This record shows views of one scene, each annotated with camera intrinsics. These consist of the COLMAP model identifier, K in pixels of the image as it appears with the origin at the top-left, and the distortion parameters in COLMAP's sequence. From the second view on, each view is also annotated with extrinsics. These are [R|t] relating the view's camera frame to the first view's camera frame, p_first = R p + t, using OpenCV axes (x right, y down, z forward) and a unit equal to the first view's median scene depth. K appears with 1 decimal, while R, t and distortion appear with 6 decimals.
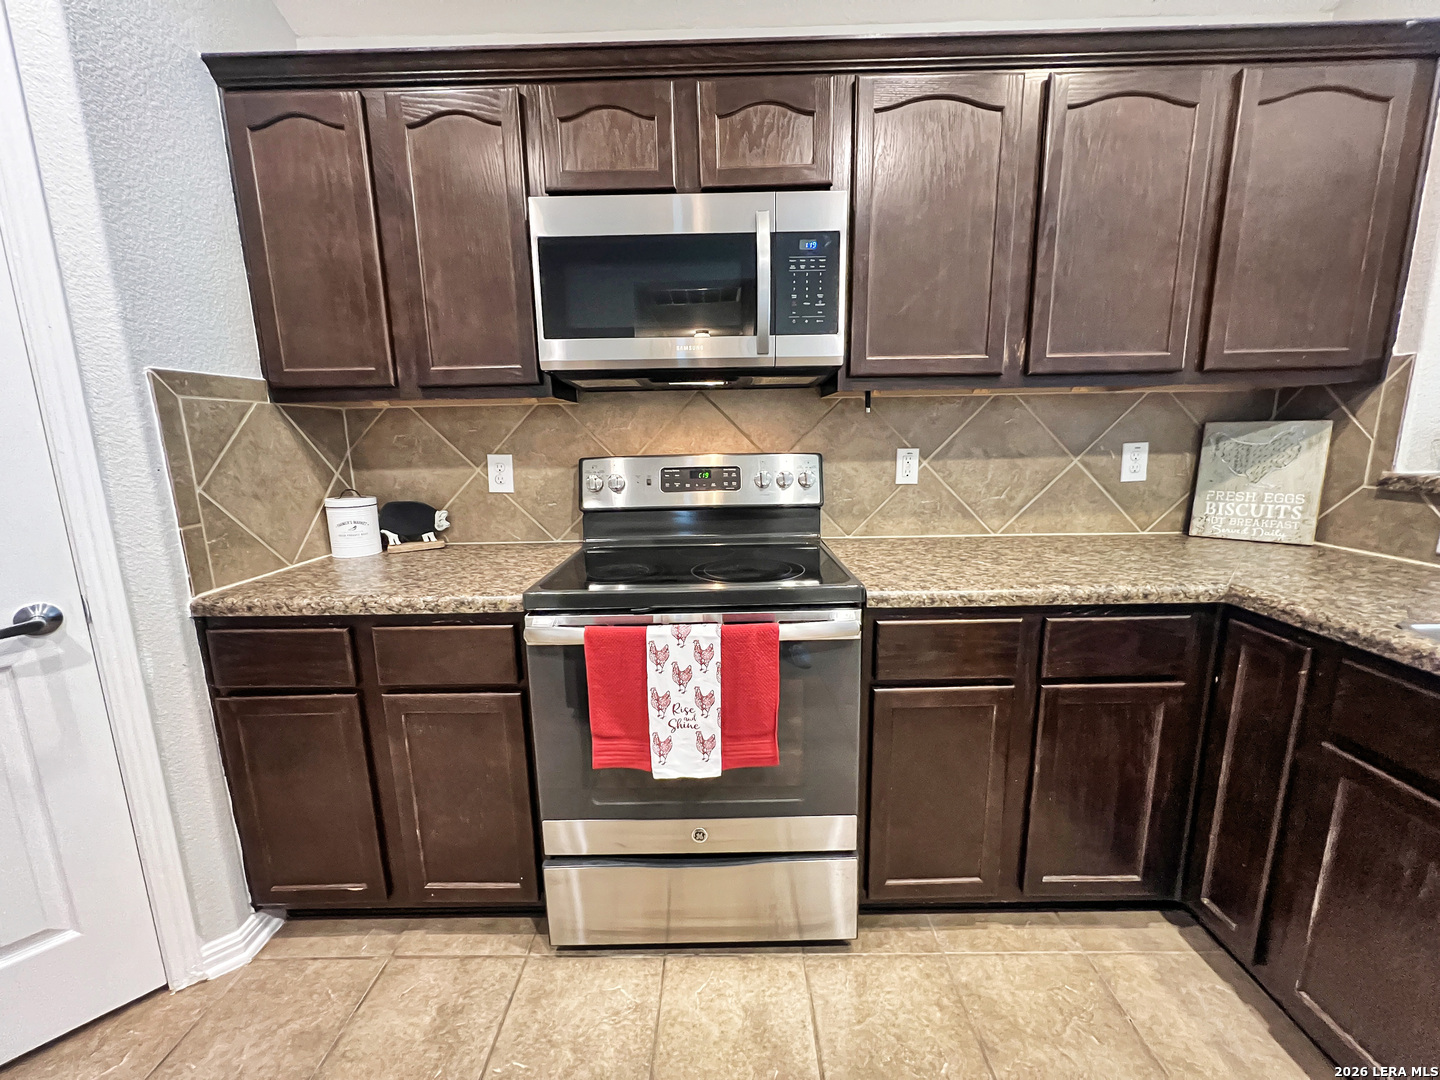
lens RADIAL K [[577.9, 0, 719.9], [0, 577.9, 539.1], [0, 0, 1]] dist [-0.003736, 0.001190]
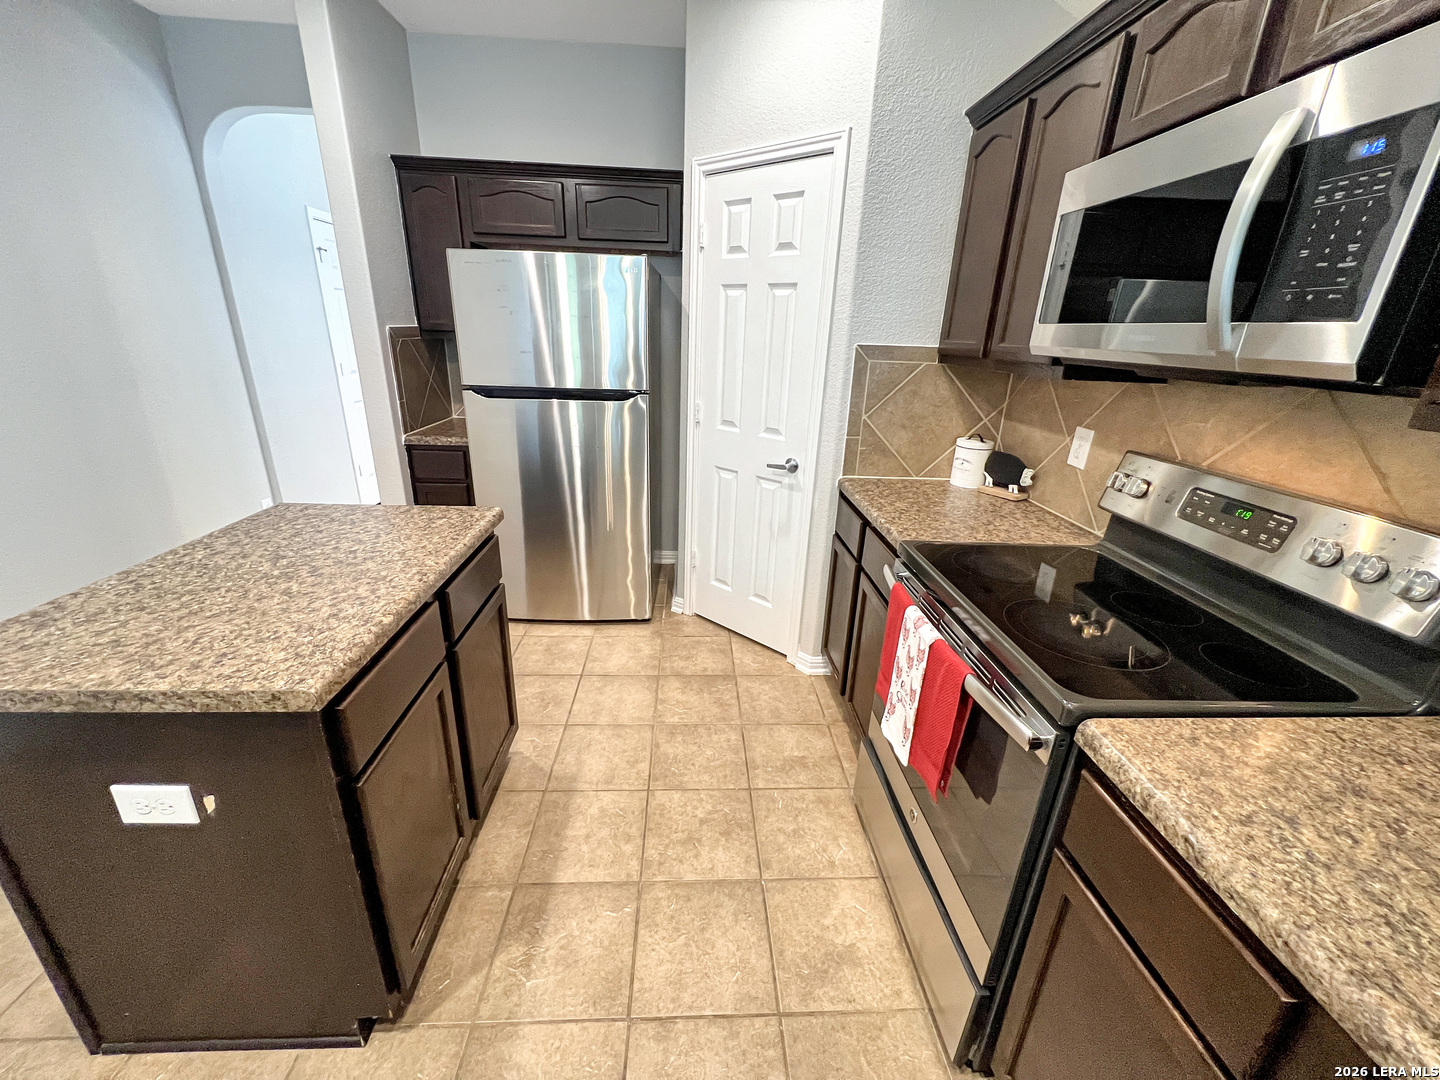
lens RADIAL K [[576.0, 0, 719.9], [0, 576.0, 540.4], [0, 0, 1]] dist [-0.001559, 0.000727]
pose [[0.056990, 0.363276, -0.929937, 0.688838], [-0.220095, 0.913106, 0.343213, -0.214999], [0.973812, 0.185114, 0.131993, 0.387479]]
